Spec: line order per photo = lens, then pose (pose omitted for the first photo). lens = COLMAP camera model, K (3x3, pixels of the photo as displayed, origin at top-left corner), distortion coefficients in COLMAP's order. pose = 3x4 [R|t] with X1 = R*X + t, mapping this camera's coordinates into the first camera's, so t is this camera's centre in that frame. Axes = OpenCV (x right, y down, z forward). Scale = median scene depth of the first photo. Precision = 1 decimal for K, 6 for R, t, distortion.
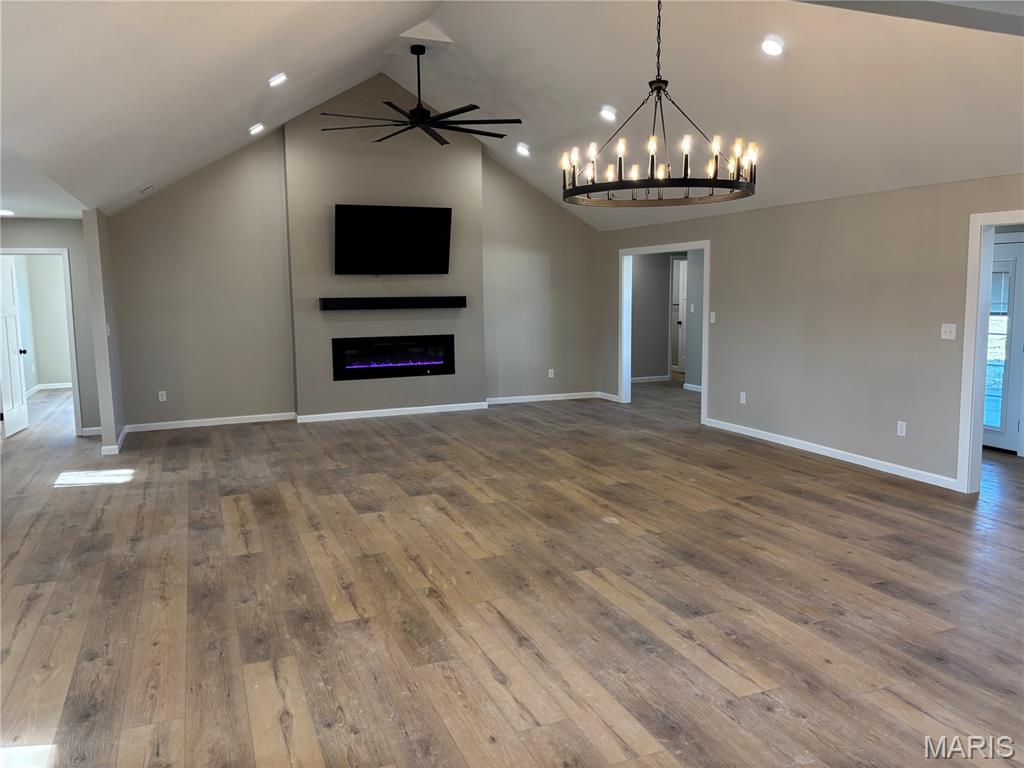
lens RADIAL K [[771.9, 0, 512.5], [0, 771.9, 375.2], [0, 0, 1]] dist [0.050593, -0.053456]
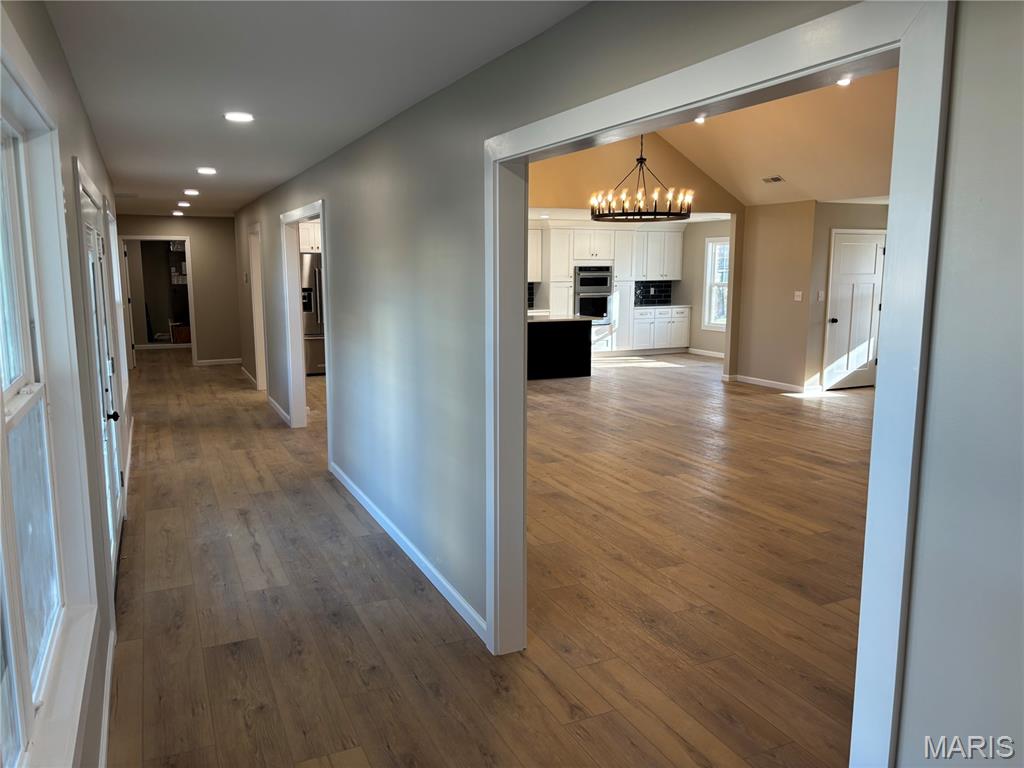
lens RADIAL K [[771.9, 0, 519.9], [0, 771.9, 383.6], [0, 0, 1]] dist [0.050593, -0.053456]
pose [[-0.998748, 0.020211, -0.045756, 0.526956], [0.007263, 0.963638, 0.267112, -0.319057], [0.049490, 0.266445, -0.962579, 2.682534]]
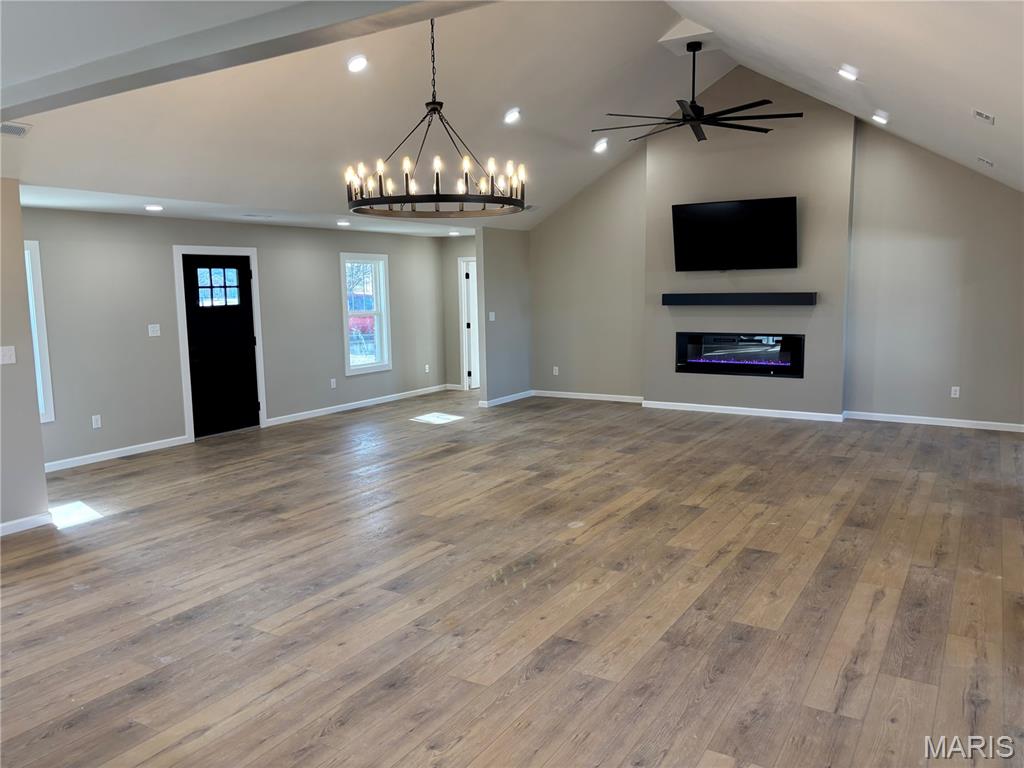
lens RADIAL K [[771.9, 0, 510.0], [0, 771.9, 381.1], [0, 0, 1]] dist [0.050593, -0.053456]
pose [[0.585844, 0.104103, -0.803710, 1.036449], [-0.086903, 0.994067, 0.065414, -0.063945], [0.805751, 0.031522, 0.591415, 0.411165]]
